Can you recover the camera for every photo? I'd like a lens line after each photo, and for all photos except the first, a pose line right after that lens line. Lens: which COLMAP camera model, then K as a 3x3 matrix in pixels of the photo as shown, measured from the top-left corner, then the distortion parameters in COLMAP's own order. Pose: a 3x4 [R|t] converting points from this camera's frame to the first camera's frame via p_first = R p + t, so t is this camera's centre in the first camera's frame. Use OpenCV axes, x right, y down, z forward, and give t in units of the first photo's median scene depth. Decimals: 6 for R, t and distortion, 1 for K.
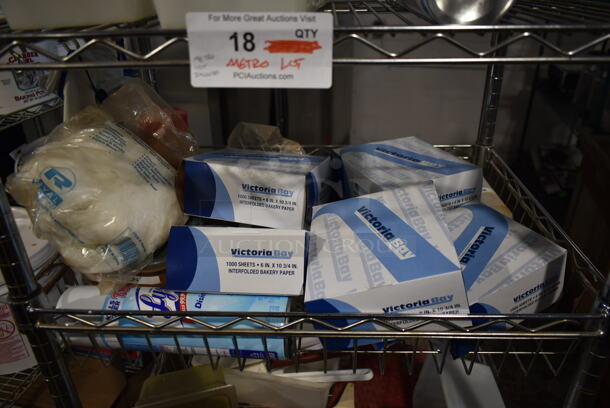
lens RADIAL K [[463.1, 0, 307.1], [0, 463.1, 203.2], [0, 0, 1]] dist [-0.022024, -0.002049]
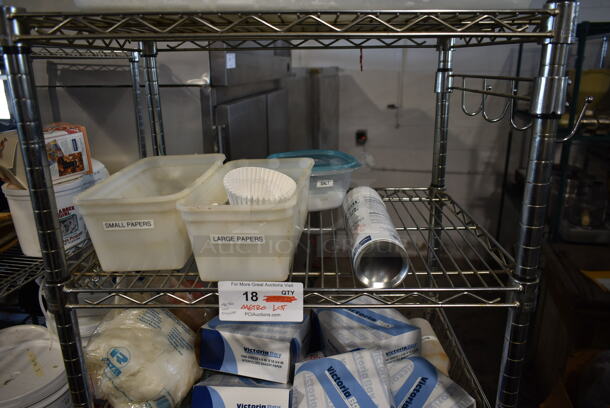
lens RADIAL K [[463.1, 0, 307.3], [0, 463.1, 204.5], [0, 0, 1]] dist [-0.022024, -0.002049]
pose [[0.999776, -0.002614, 0.020987, 0.021849], [0.006159, 0.985311, -0.170659, -0.244484], [-0.020233, 0.170750, 0.985107, -0.468050]]
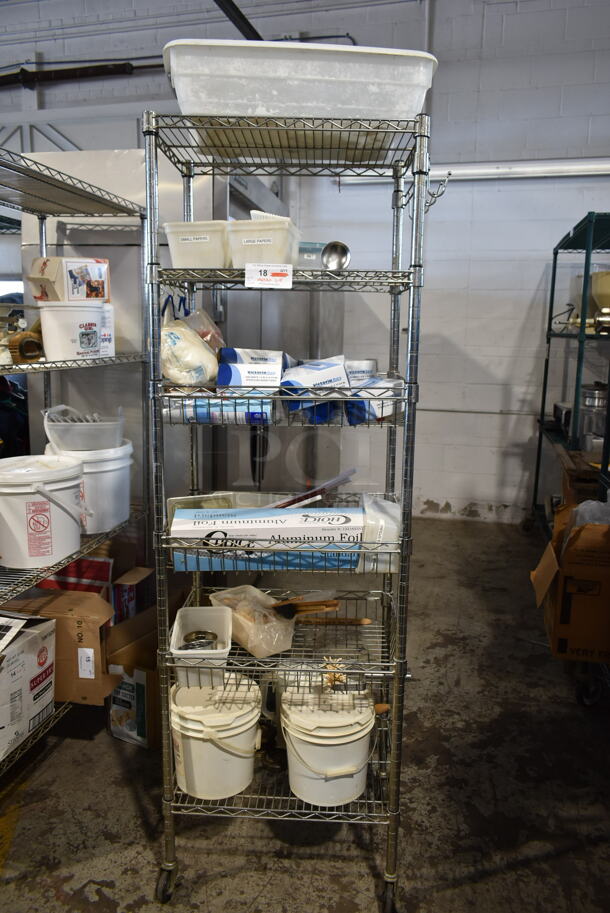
lens RADIAL K [[693.1, 0, 303.1], [0, 693.1, 456.1], [0, 0, 1]] dist [-0.022024, -0.002049]
pose [[0.999459, 0.029158, 0.015233, 0.057175], [-0.023673, 0.959004, -0.282404, 1.319732], [-0.022843, 0.281890, 0.959175, -1.922098]]
